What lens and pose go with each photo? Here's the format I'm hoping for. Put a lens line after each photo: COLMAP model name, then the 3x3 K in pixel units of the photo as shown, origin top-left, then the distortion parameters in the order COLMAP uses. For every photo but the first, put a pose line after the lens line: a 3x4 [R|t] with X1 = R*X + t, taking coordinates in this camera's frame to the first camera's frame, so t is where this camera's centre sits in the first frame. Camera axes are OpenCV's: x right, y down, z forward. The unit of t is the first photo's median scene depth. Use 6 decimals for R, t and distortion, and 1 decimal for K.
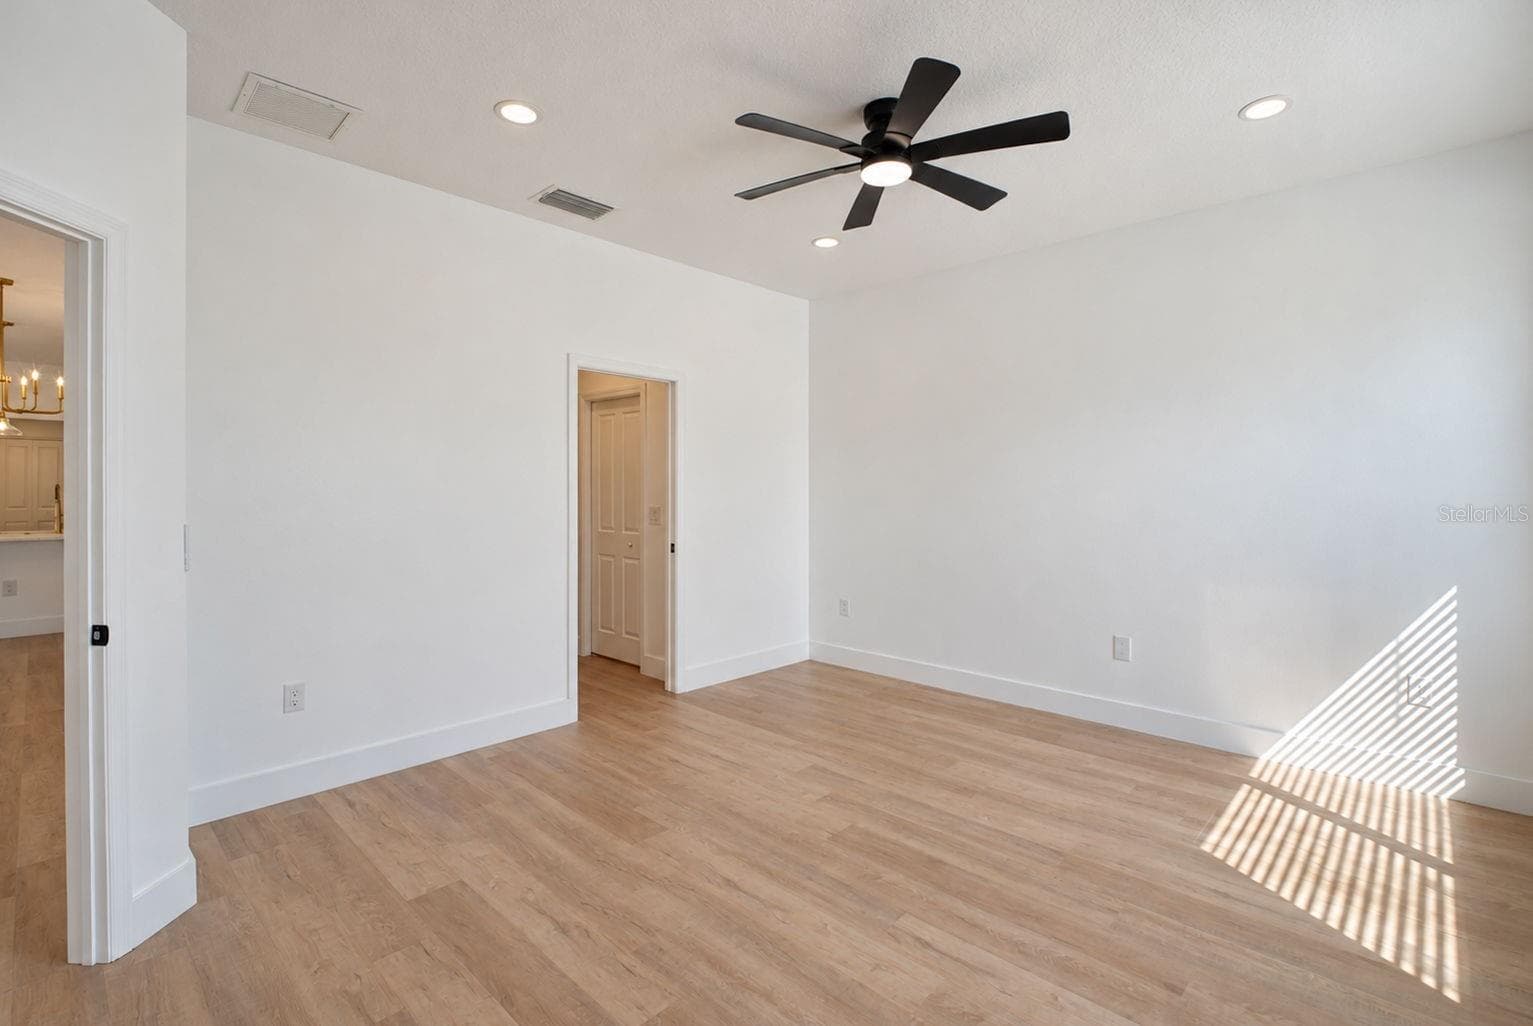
lens RADIAL K [[716.1, 0, 786.6], [0, 716.1, 487.5], [0, 0, 1]] dist [-0.002047, -0.000349]
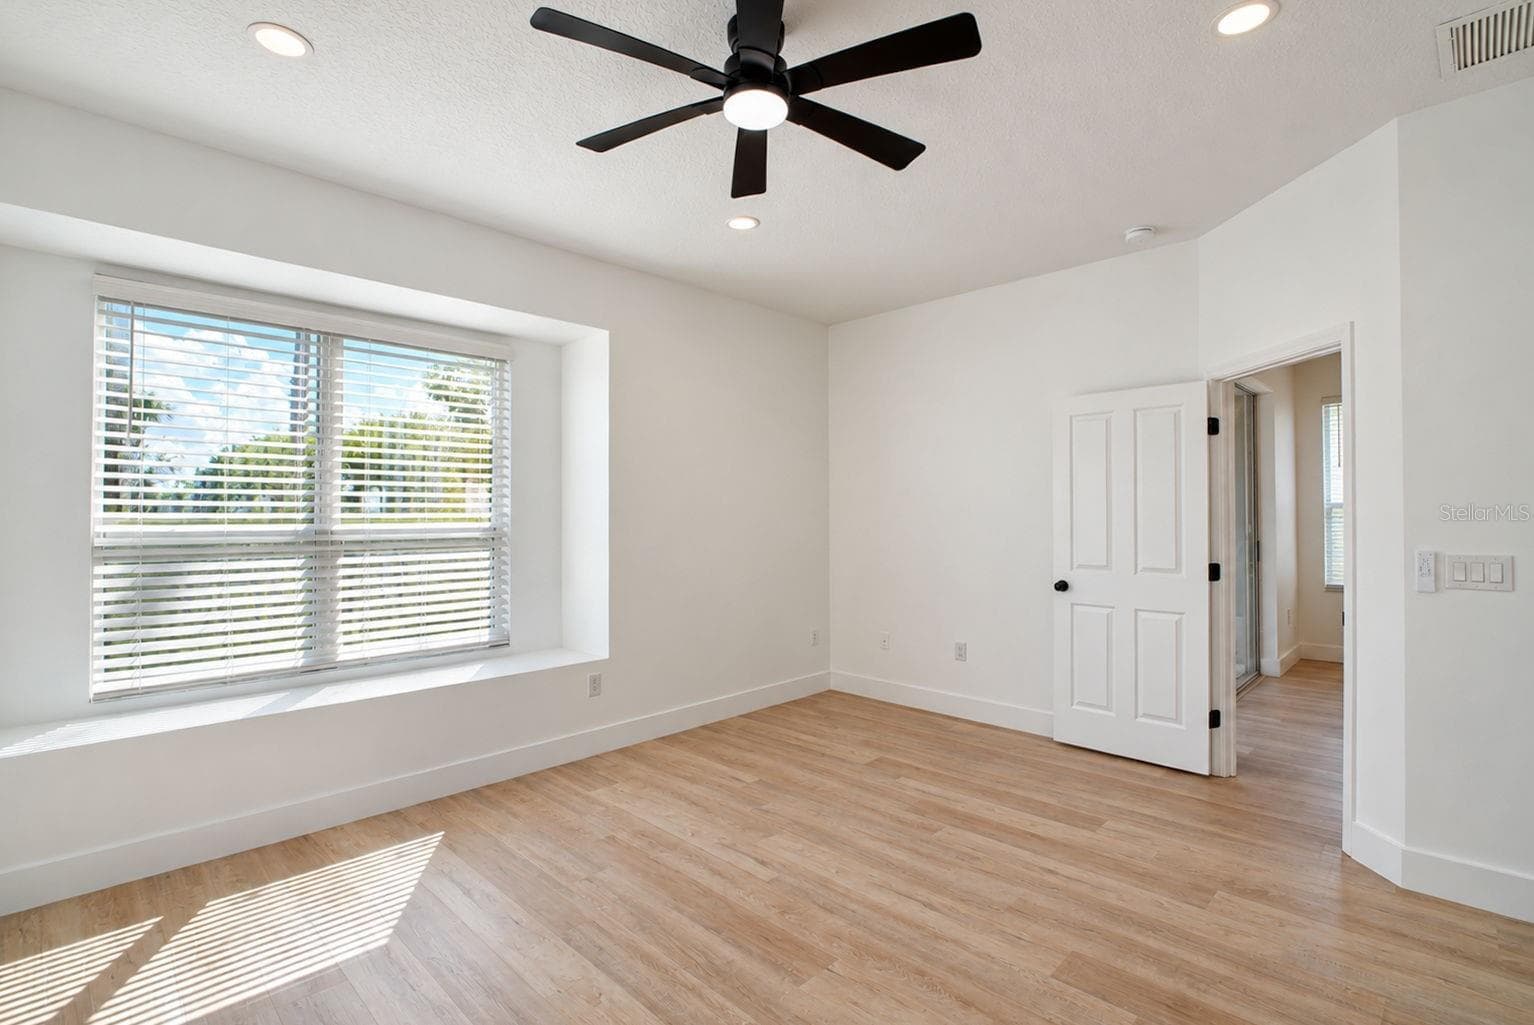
lens RADIAL K [[728.0, 0, 763.4], [0, 728.0, 510.1], [0, 0, 1]] dist [-0.005653, -0.000305]
pose [[-0.999157, -0.002716, 0.040963, 0.101777], [-0.003267, 0.999905, -0.013386, 0.005900], [-0.040923, -0.013508, -0.999071, 1.764245]]
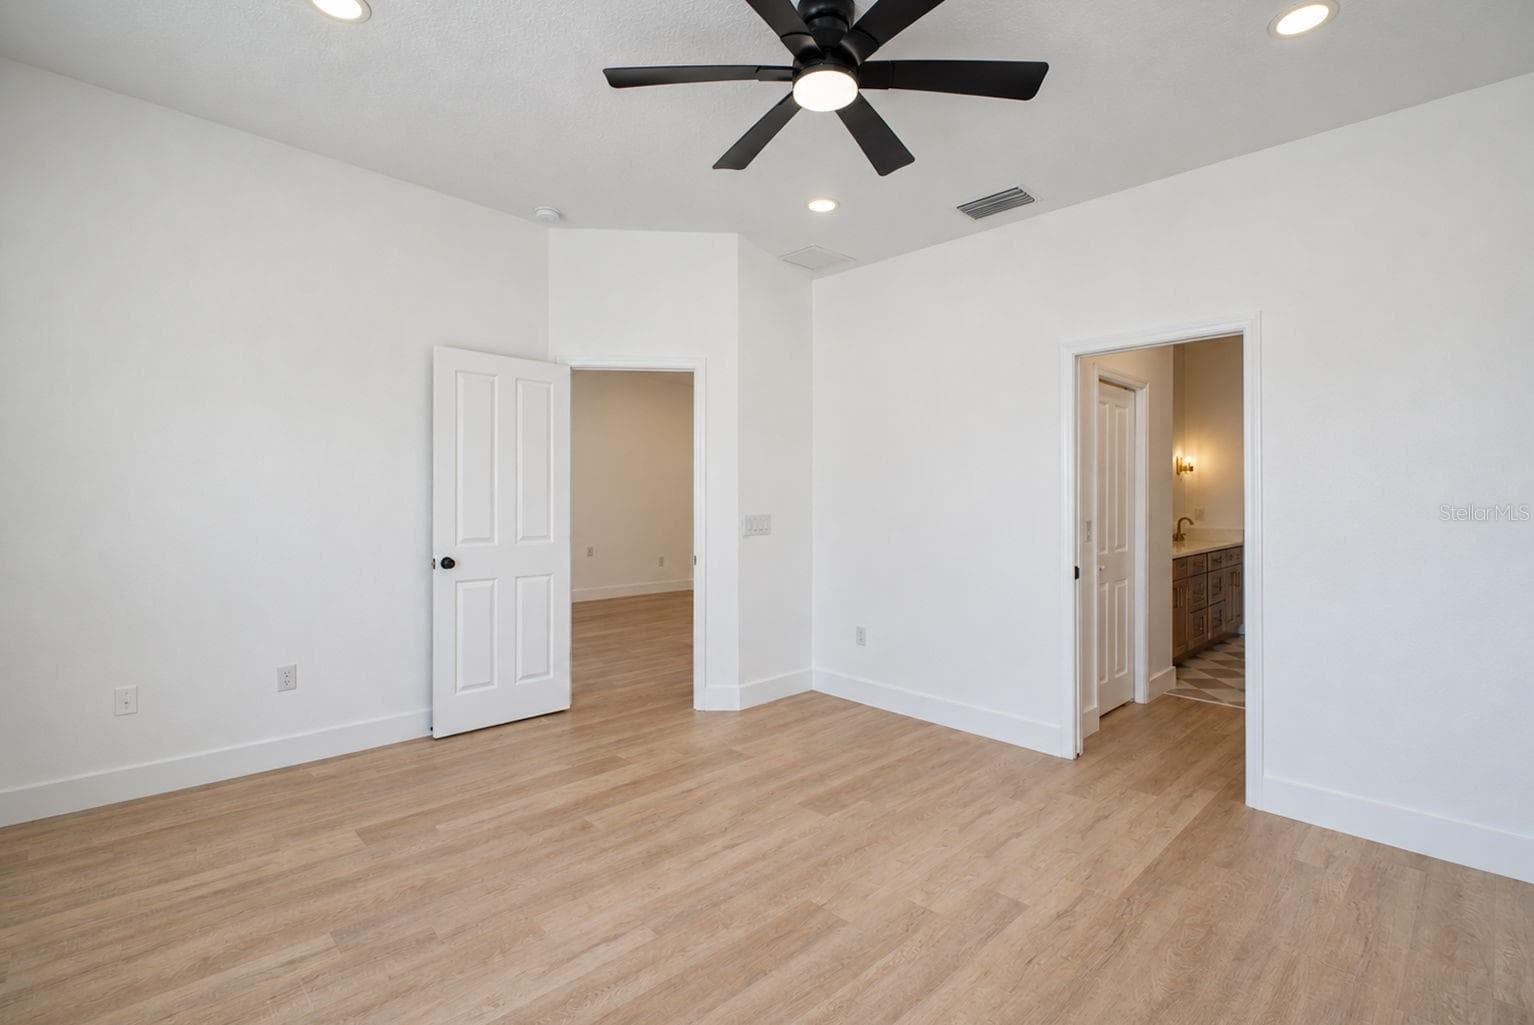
lens RADIAL K [[684.3, 0, 768.2], [0, 684.3, 497.9], [0, 0, 1]] dist [0.000123, -0.000171]
pose [[-0.073106, -0.005833, -0.997307, 0.896922], [0.002620, 0.999978, -0.006040, -0.009087], [0.997321, -0.003055, -0.073090, 0.987124]]
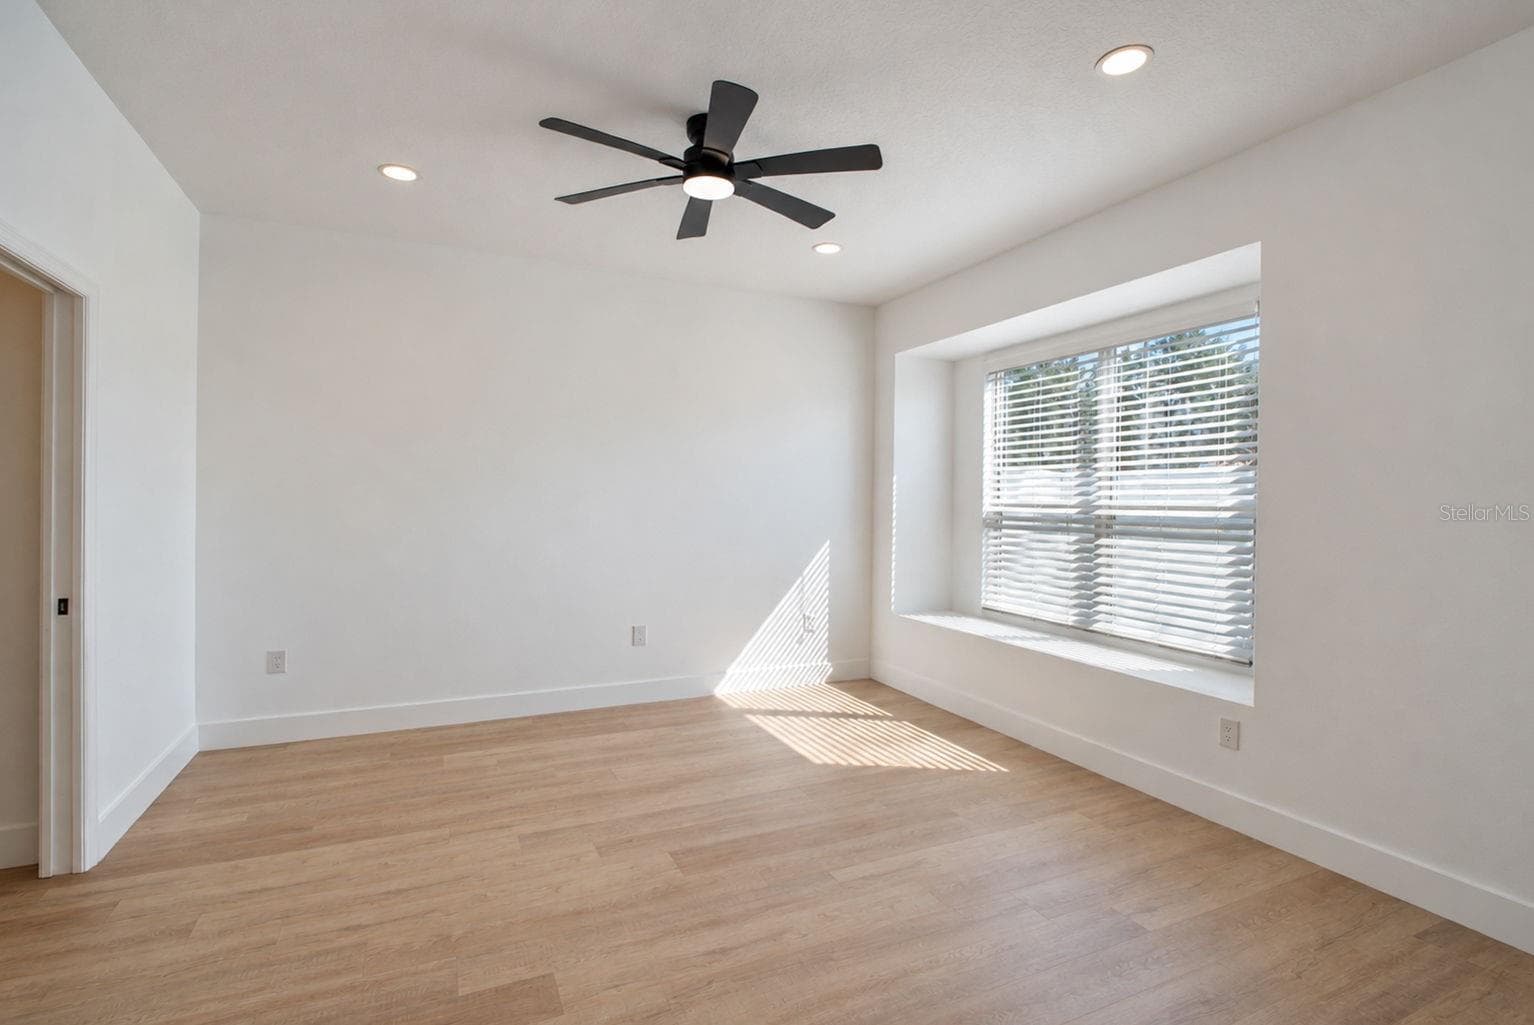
lens RADIAL K [[704.0, 0, 771.0], [0, 704.0, 496.5], [0, 0, 1]] dist [-0.001020, -0.007228]
pose [[0.383203, 0.003169, 0.923659, -0.734856], [-0.011393, 0.999934, 0.001296, -0.006085], [-0.923594, -0.011020, 0.383214, 0.531339]]
